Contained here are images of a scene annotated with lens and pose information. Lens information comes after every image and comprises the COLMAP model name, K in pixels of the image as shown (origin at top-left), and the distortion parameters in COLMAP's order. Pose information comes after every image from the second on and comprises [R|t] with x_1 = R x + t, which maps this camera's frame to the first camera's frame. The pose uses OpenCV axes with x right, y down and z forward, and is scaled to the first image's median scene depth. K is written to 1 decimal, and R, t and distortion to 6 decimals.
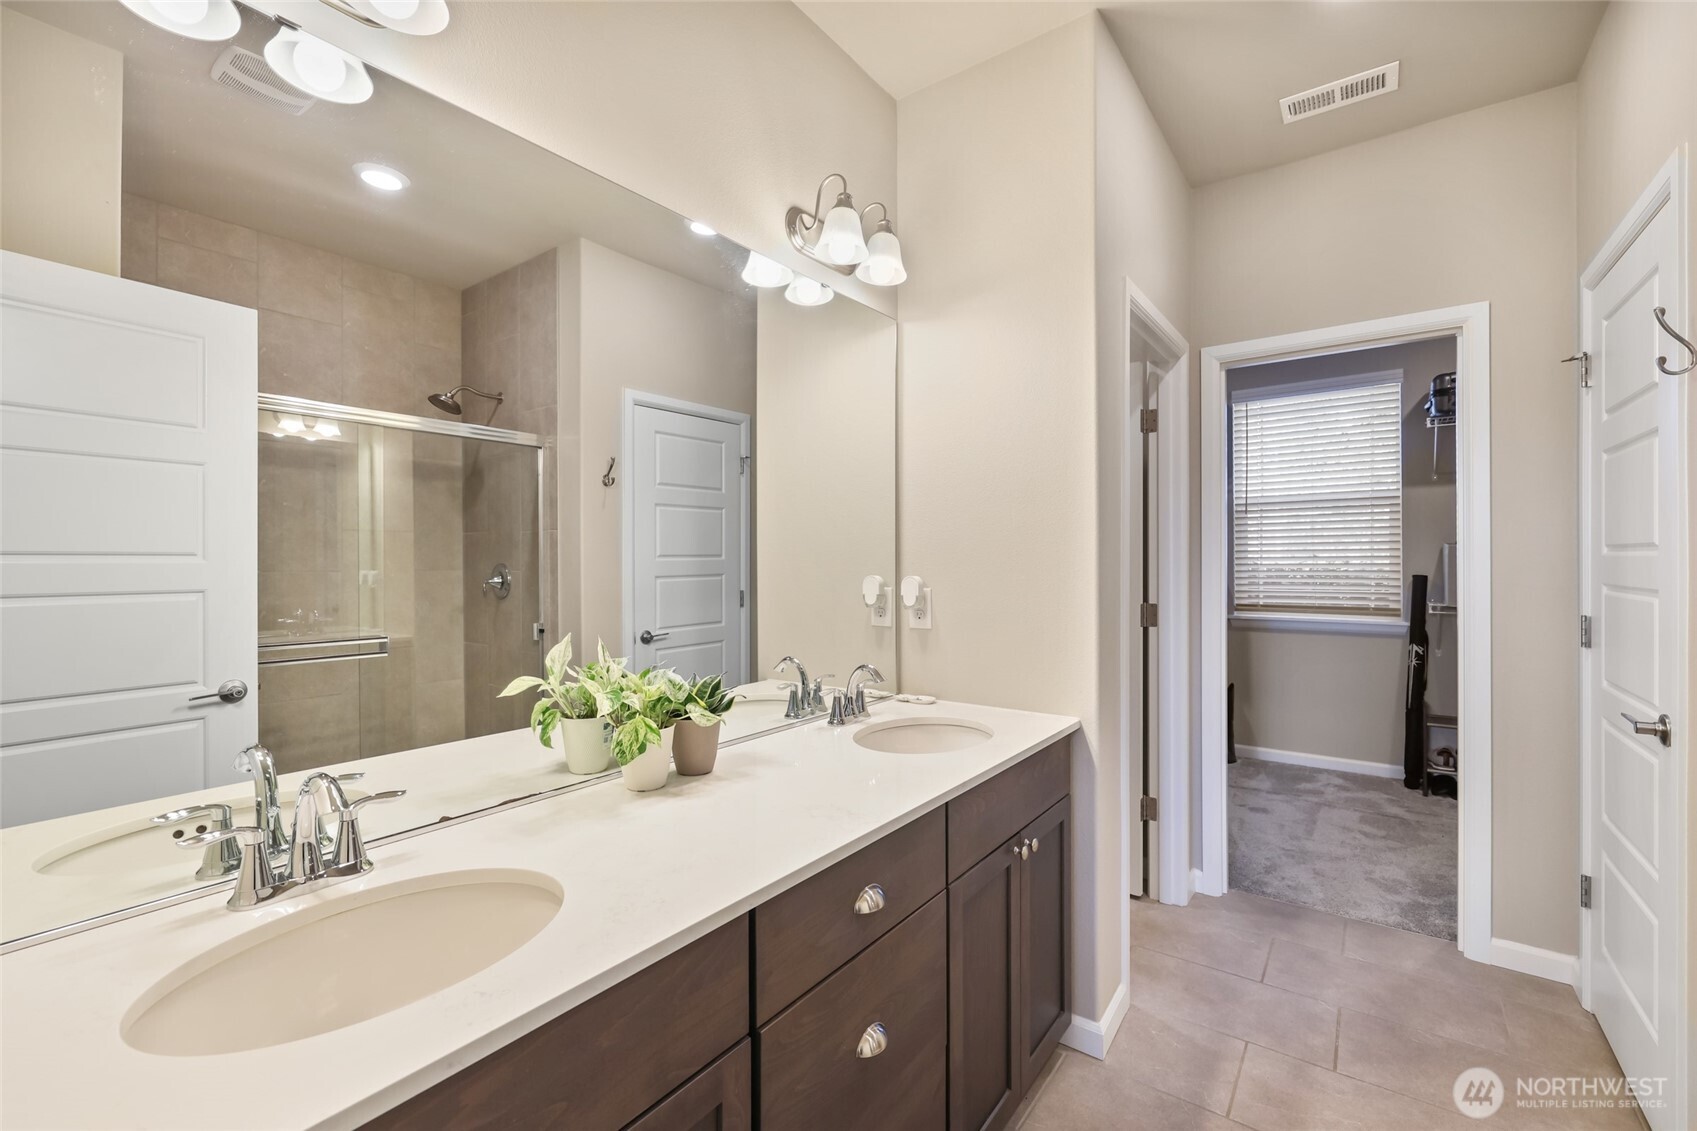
lens RADIAL K [[708.0, 0, 848.5], [0, 708.0, 565.5], [0, 0, 1]] dist [0.000875, 0.000040]
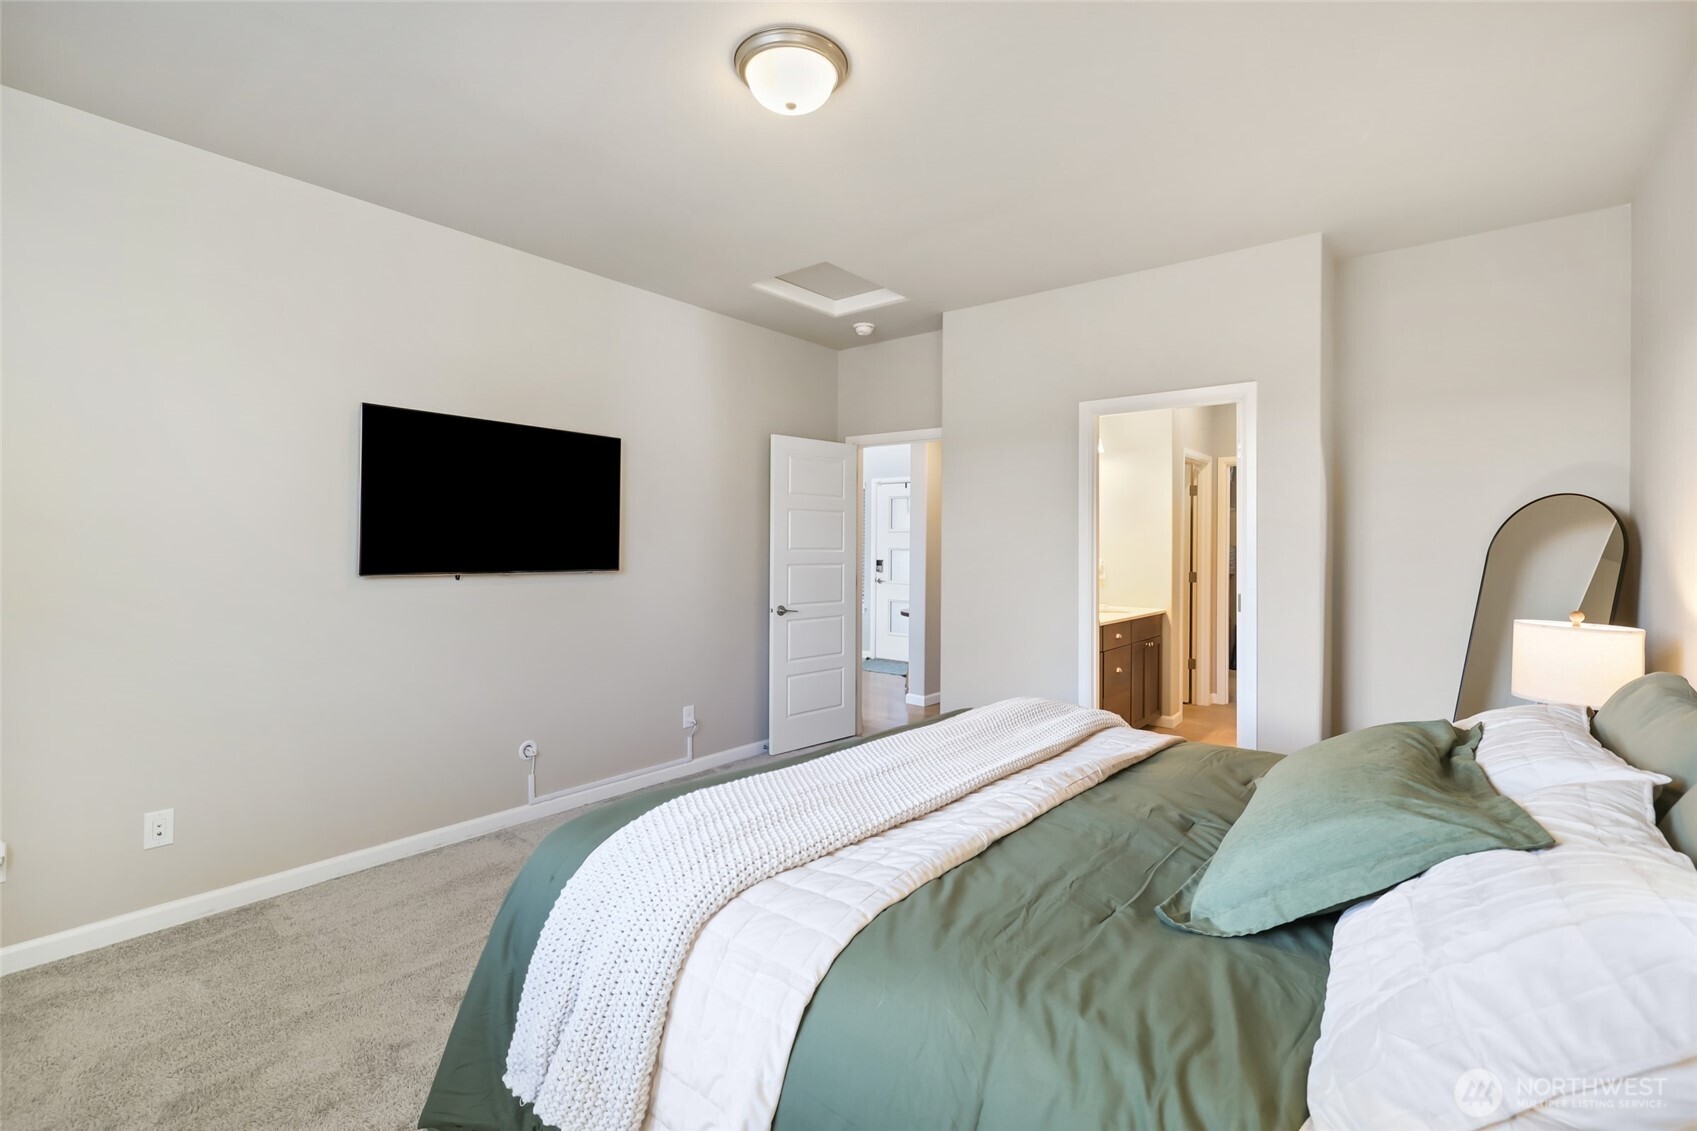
lens RADIAL K [[742.1, 0, 848.5], [0, 742.1, 565.5], [0, 0, 1]] dist [0.000615, 0.000064]
pose [[0.999050, 0.007110, -0.043005, -0.562093], [-0.006982, 0.999971, 0.003131, 0.032928], [0.043026, -0.002828, 0.999070, -1.391581]]
